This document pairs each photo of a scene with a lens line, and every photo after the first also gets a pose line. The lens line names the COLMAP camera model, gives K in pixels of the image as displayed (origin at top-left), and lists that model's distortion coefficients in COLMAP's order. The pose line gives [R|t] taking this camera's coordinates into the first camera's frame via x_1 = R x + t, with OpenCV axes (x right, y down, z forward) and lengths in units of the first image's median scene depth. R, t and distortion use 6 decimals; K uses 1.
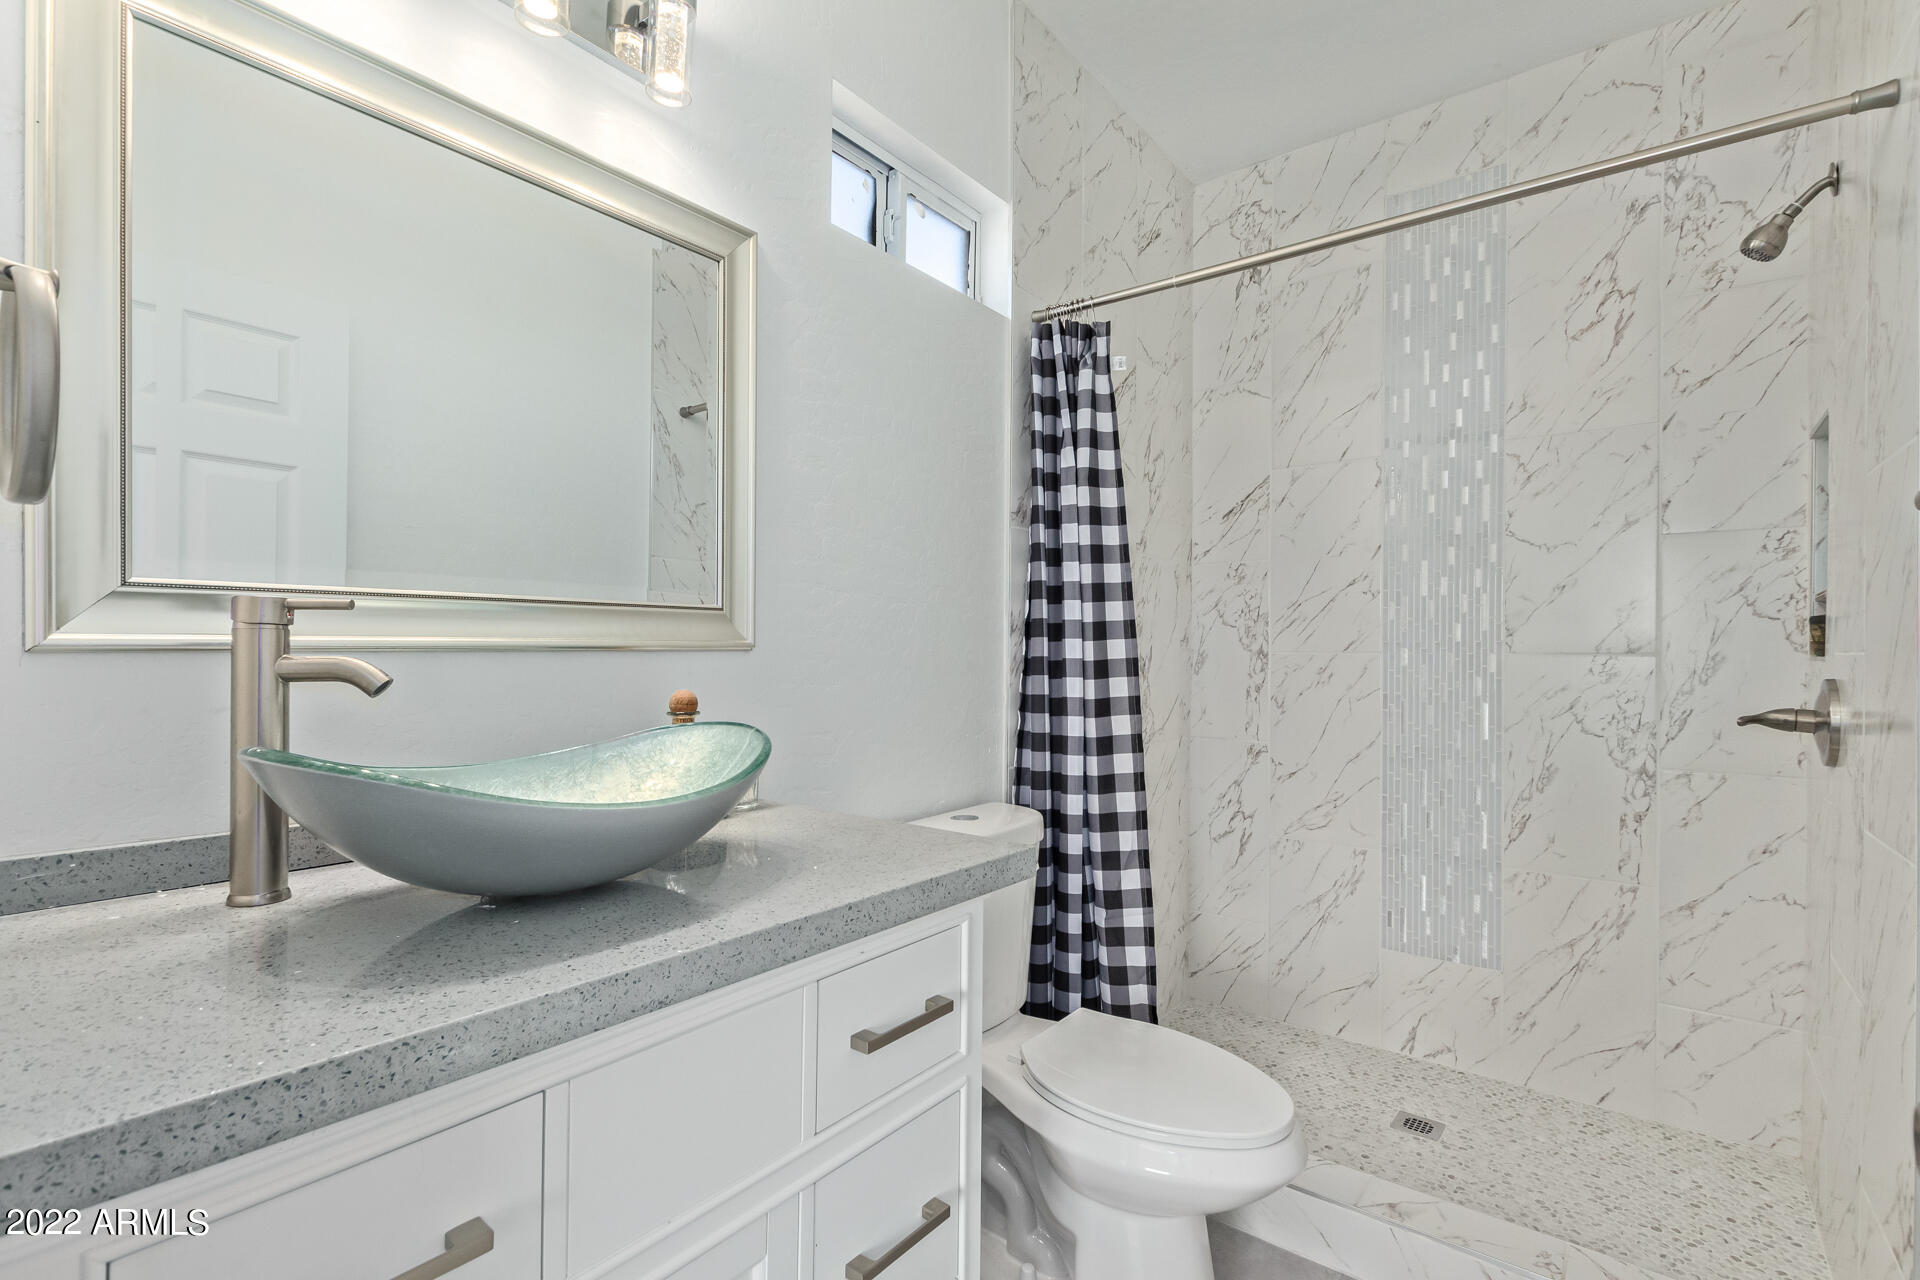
lens RADIAL K [[879.9, 0, 948.0], [0, 879.9, 652.7], [0, 0, 1]] dist [0.000491, 0.000136]
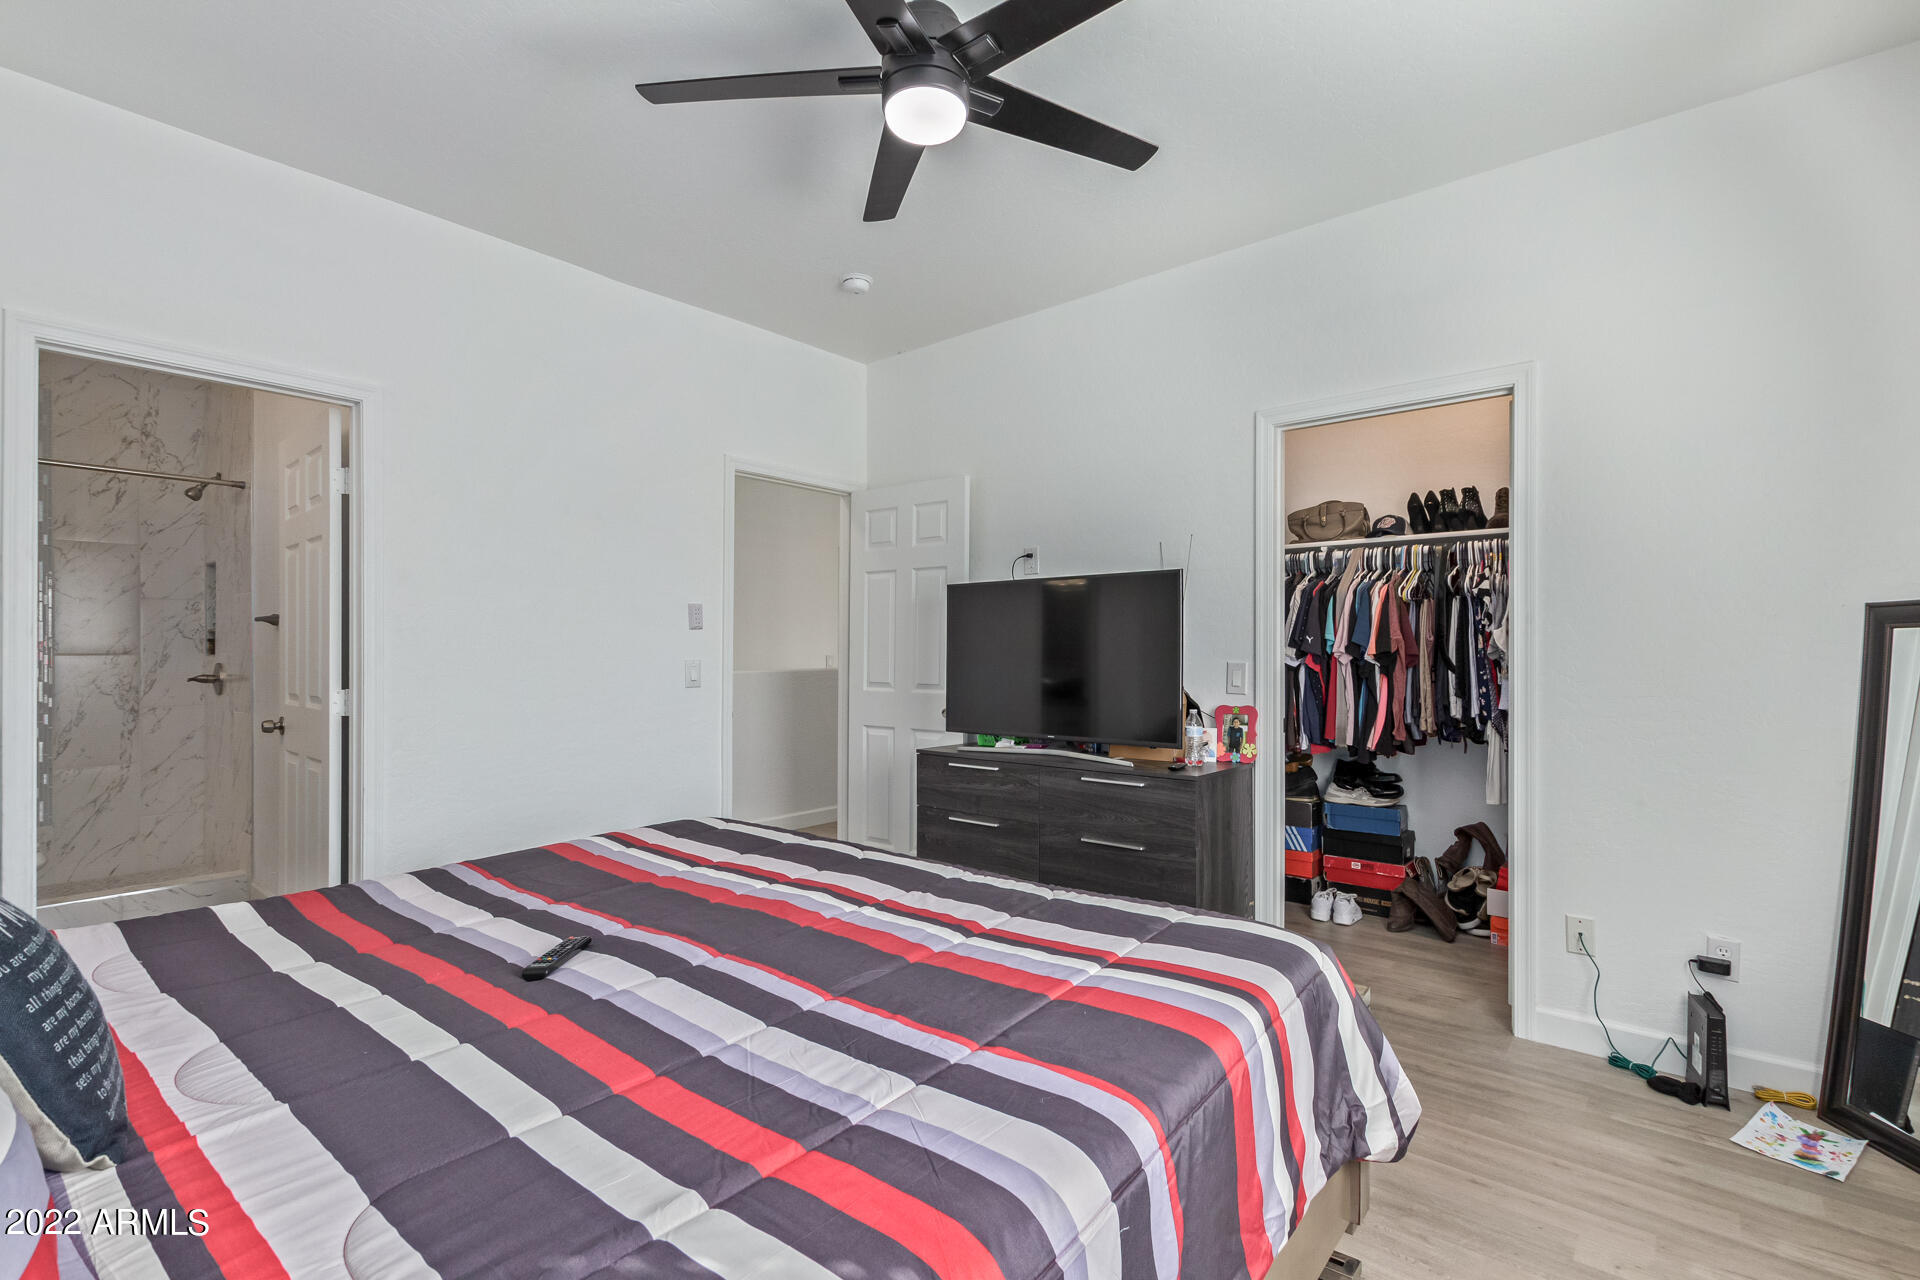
lens RADIAL K [[879.9, 0, 948.0], [0, 879.9, 652.7], [0, 0, 1]] dist [0.000491, 0.000136]
pose [[0.030170, -0.003896, 0.999537, -1.343501], [0.003175, 0.999988, 0.003801, -0.003875], [-0.999540, 0.003059, 0.030182, -1.086292]]
